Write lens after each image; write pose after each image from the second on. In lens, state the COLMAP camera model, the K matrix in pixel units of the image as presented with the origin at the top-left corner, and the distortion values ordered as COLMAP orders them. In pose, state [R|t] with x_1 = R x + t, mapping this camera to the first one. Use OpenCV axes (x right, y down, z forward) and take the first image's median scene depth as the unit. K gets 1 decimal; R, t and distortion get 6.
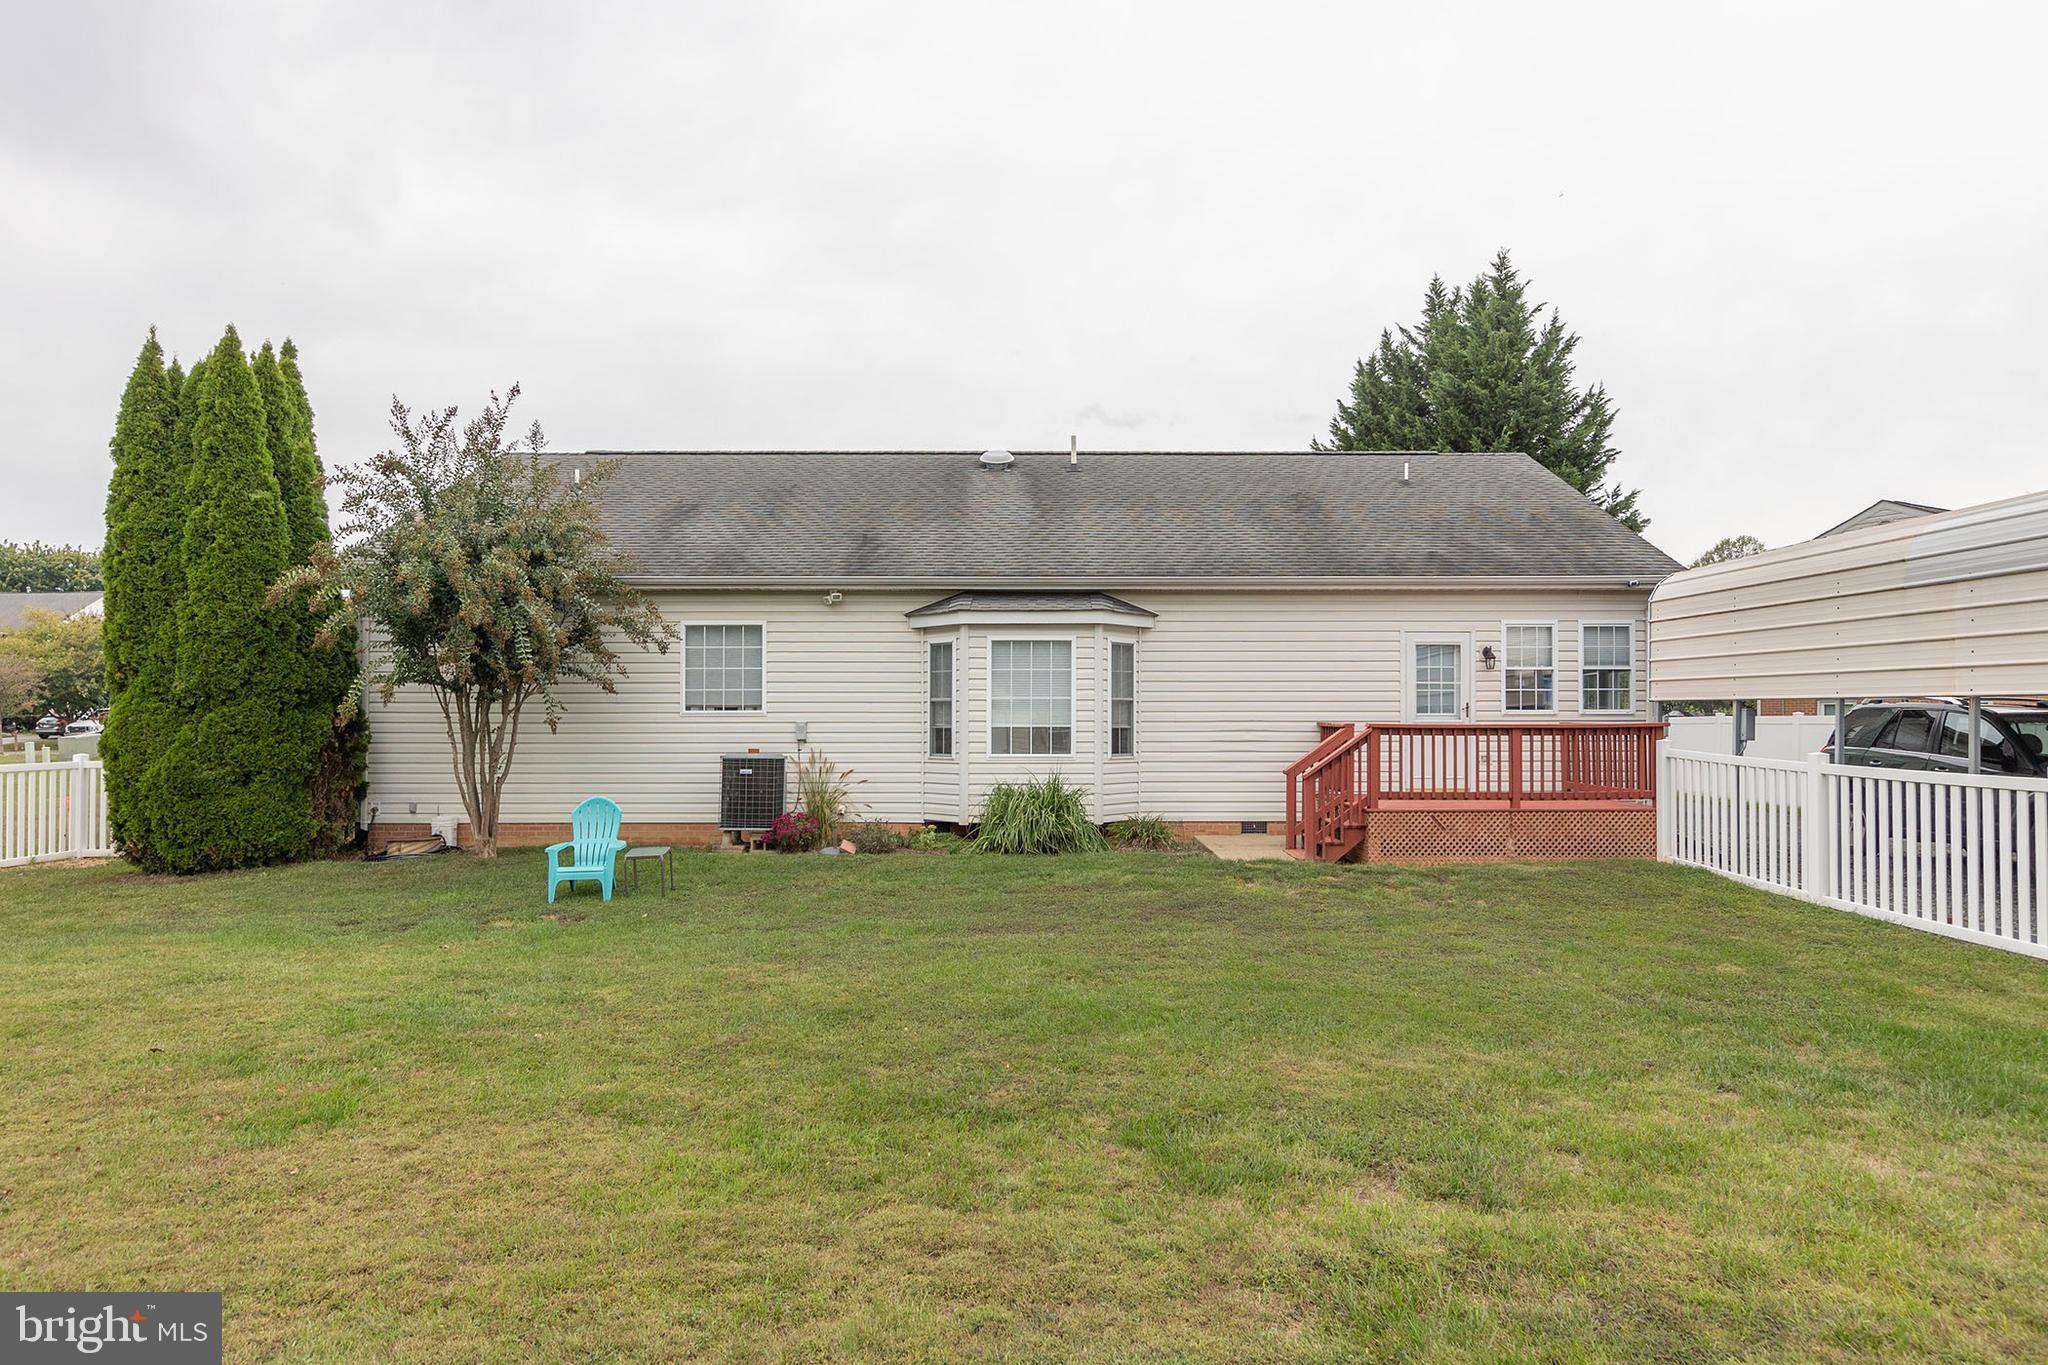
lens RADIAL K [[1168.1, 0, 1031.2], [0, 1168.1, 683.8], [0, 0, 1]] dist [0.018399, -0.002173]
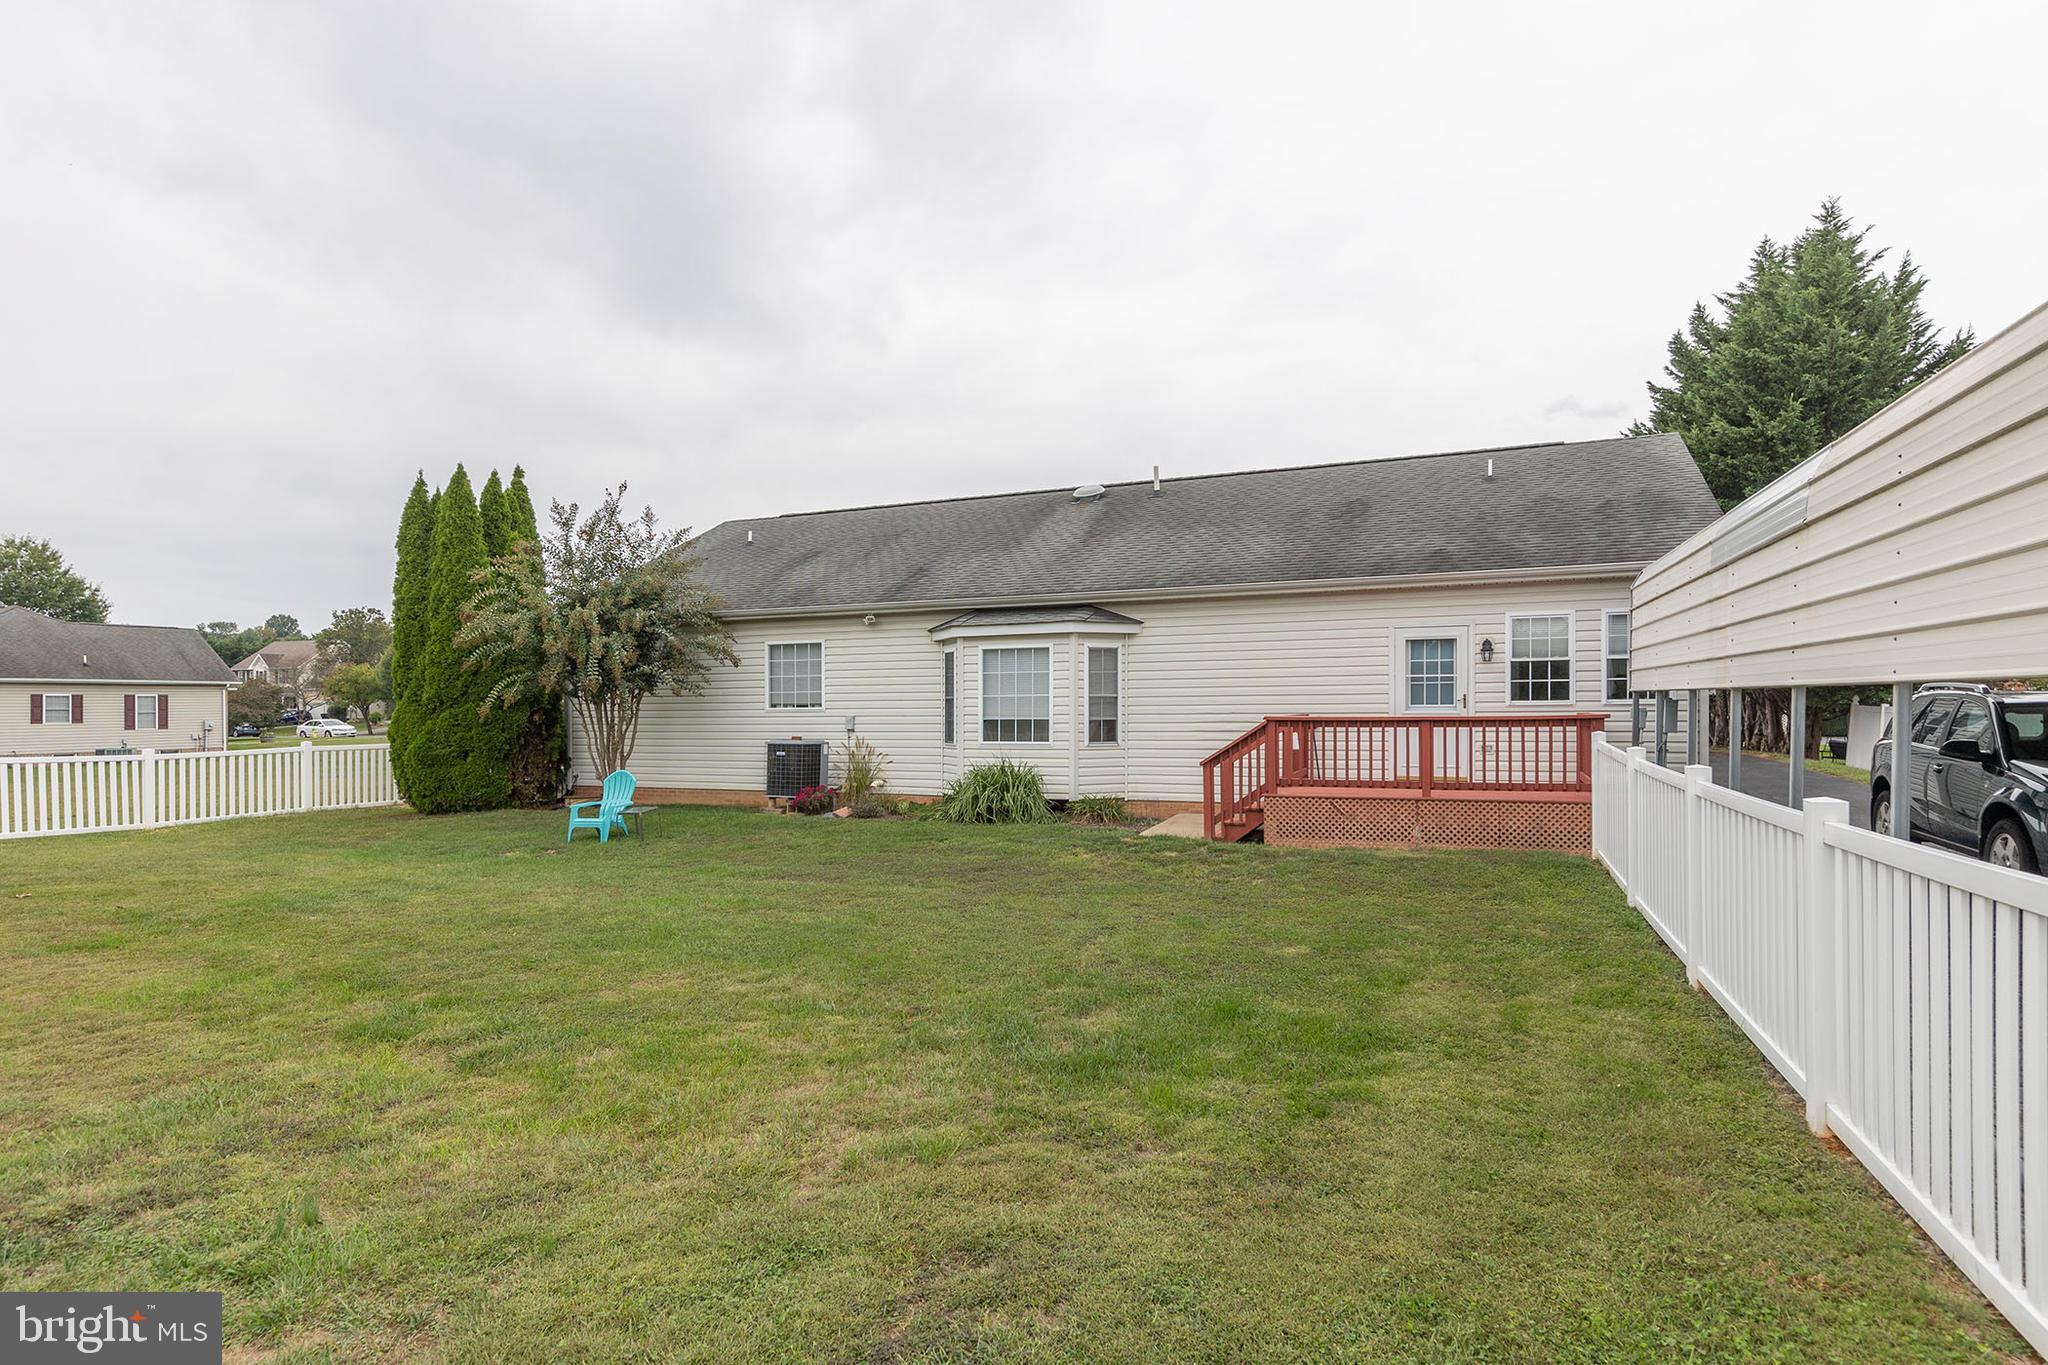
lens RADIAL K [[1005.5, 0, 1025.2], [0, 1005.5, 685.9], [0, 0, 1]] dist [0.015076, -0.001673]
pose [[0.923926, -0.014368, -0.382301, 0.410335], [0.017903, 0.999824, 0.005692, -0.003757], [0.382151, -0.012103, 0.924021, 0.037330]]
